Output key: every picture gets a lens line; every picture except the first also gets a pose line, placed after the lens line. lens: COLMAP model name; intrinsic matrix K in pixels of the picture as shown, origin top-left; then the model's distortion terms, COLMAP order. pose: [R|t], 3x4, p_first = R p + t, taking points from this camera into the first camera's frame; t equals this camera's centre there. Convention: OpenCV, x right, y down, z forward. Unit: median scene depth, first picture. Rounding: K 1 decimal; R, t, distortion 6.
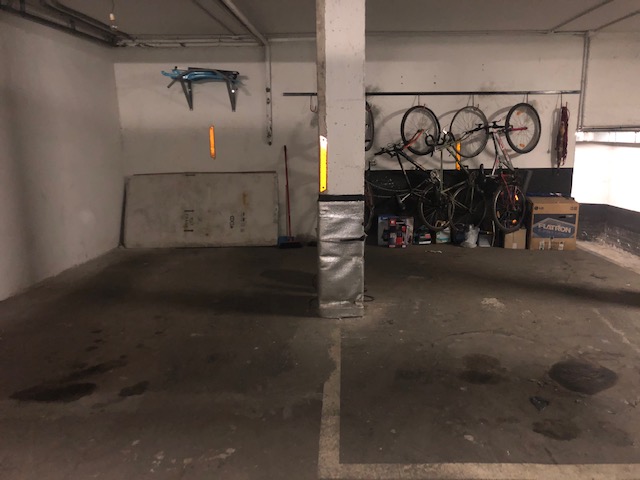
lens RADIAL K [[516.2, 0, 323.2], [0, 516.2, 240.5], [0, 0, 1]] dist [0.030910, -0.007184]
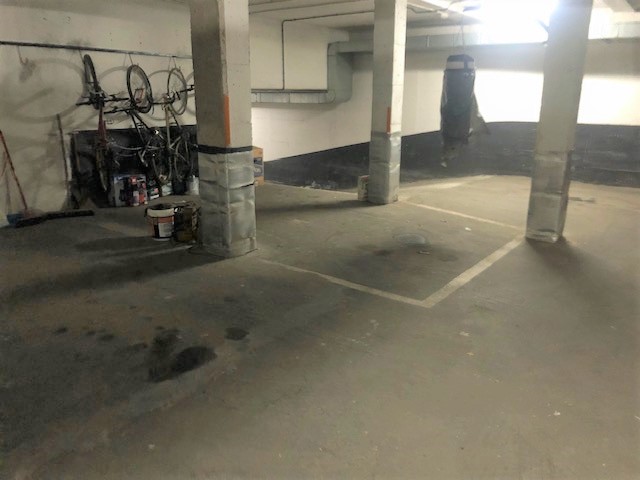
lens RADIAL K [[516.2, 0, 332.3], [0, 516.2, 237.0], [0, 0, 1]] dist [0.030910, -0.007184]
pose [[0.581394, -0.207075, 0.786830, -0.622417], [0.150802, 0.977740, 0.145890, -0.022874], [-0.799525, 0.033836, 0.599679, 0.106534]]
